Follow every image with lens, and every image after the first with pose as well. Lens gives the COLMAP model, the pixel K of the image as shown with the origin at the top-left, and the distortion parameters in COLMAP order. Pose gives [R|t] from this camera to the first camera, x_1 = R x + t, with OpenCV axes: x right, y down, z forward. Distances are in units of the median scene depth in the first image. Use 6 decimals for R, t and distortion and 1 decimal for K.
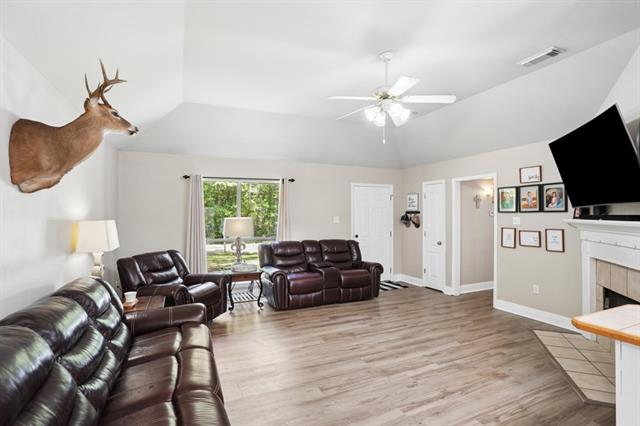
lens RADIAL K [[315.9, 0, 323.9], [0, 315.9, 212.6], [0, 0, 1]] dist [-0.054846, 0.022012]
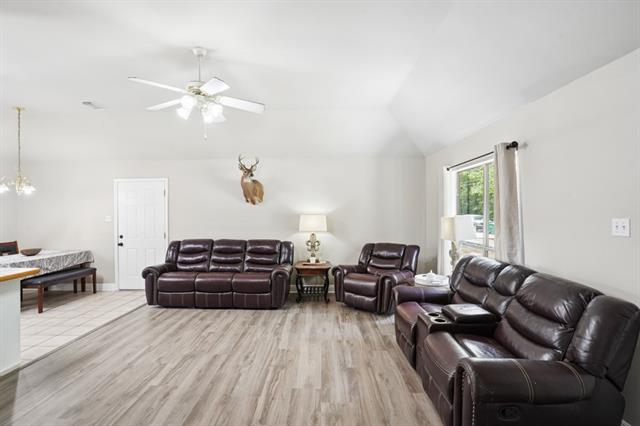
lens RADIAL K [[315.9, 0, 323.9], [0, 315.9, 212.6], [0, 0, 1]] dist [-0.054846, 0.022012]
pose [[-0.423736, 0.003168, -0.905780, 0.907297], [0.011332, 0.999934, -0.001804, 0.006880], [0.905715, -0.011029, -0.423744, 1.734301]]
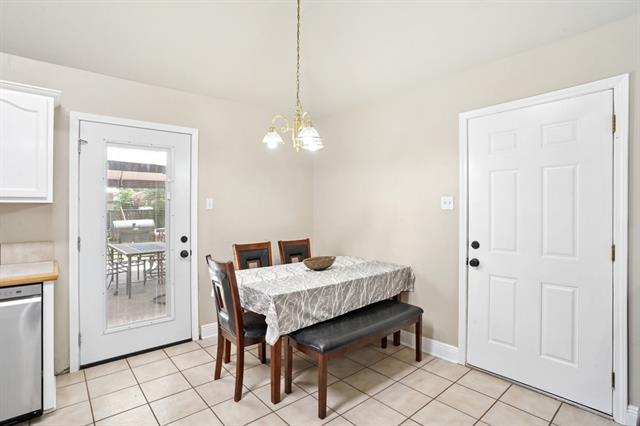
lens RADIAL K [[315.9, 0, 323.9], [0, 315.9, 212.6], [0, 0, 1]] dist [-0.054846, 0.022012]
pose [[-0.961043, 0.002781, -0.276386, 0.354328], [0.002028, 0.999993, 0.003012, 0.046869], [0.276393, 0.002334, -0.961042, 0.544550]]
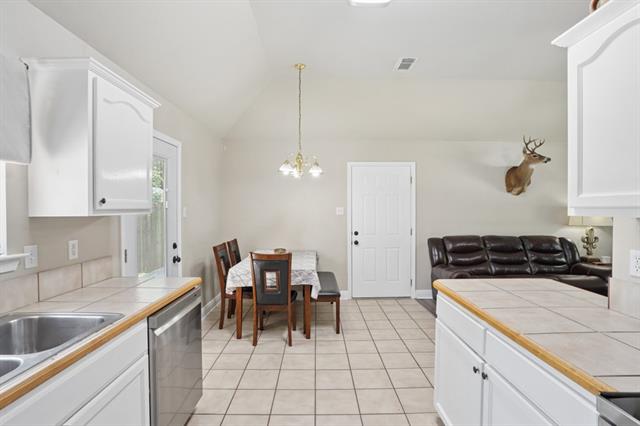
lens RADIAL K [[315.9, 0, 323.9], [0, 315.9, 212.6], [0, 0, 1]] dist [-0.054846, 0.022012]
pose [[-0.399120, 0.009236, -0.916852, 1.207312], [0.009379, 0.999938, 0.005990, 0.022300], [0.916851, -0.006208, -0.399182, 0.356271]]
